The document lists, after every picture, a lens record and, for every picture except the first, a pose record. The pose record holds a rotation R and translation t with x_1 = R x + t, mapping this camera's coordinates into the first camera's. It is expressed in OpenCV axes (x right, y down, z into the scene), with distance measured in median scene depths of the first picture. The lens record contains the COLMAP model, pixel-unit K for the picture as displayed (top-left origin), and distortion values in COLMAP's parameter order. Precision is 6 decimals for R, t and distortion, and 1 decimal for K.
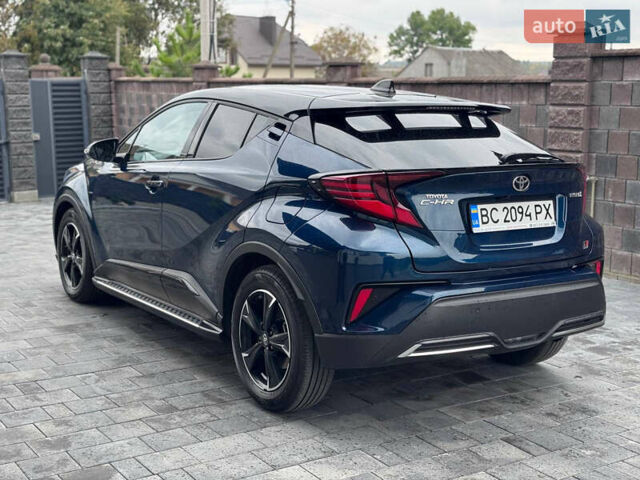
lens RADIAL K [[883.3, 0, 320.0], [0, 883.3, 240.0], [0, 0, 1]] dist [0.154820, -0.151813]
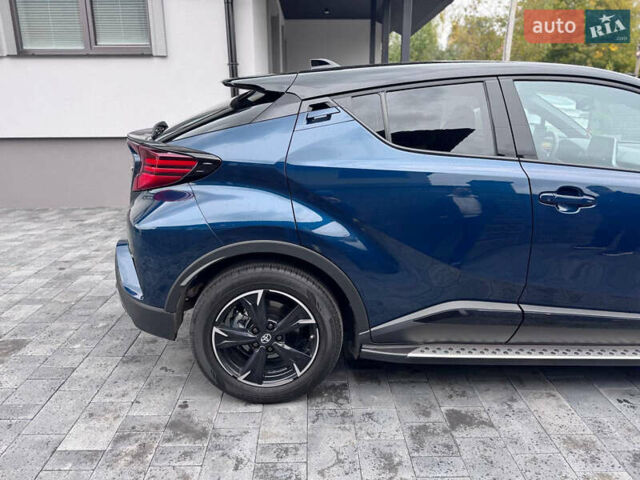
lens RADIAL K [[468.3, 0, 320.6], [0, 468.3, 225.1], [0, 0, 1]] dist [0.007386, -0.006376]
pose [[-0.546333, 0.205937, -0.811856, 0.639968], [-0.137919, 0.933951, 0.329719, -0.201863], [0.826135, 0.292106, -0.481845, 1.498721]]
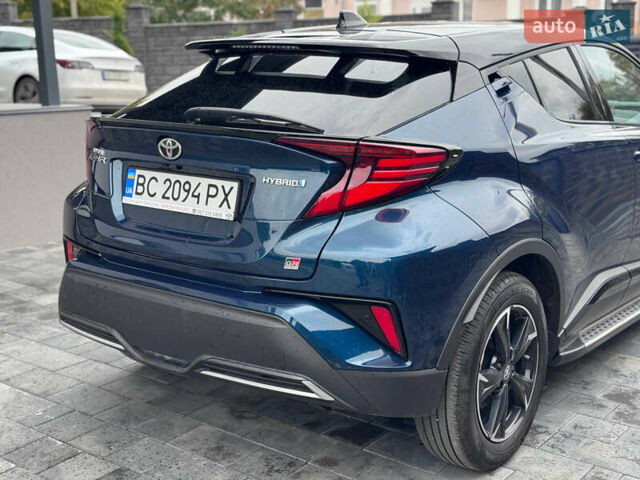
lens RADIAL K [[883.3, 0, 320.0], [0, 883.3, 240.0], [0, 0, 1]] dist [0.154820, -0.151813]
pose [[0.321543, 0.180935, -0.929447, 0.912114], [-0.140989, 0.979781, 0.141959, -0.105897], [0.936340, 0.085396, 0.340551, 0.832861]]
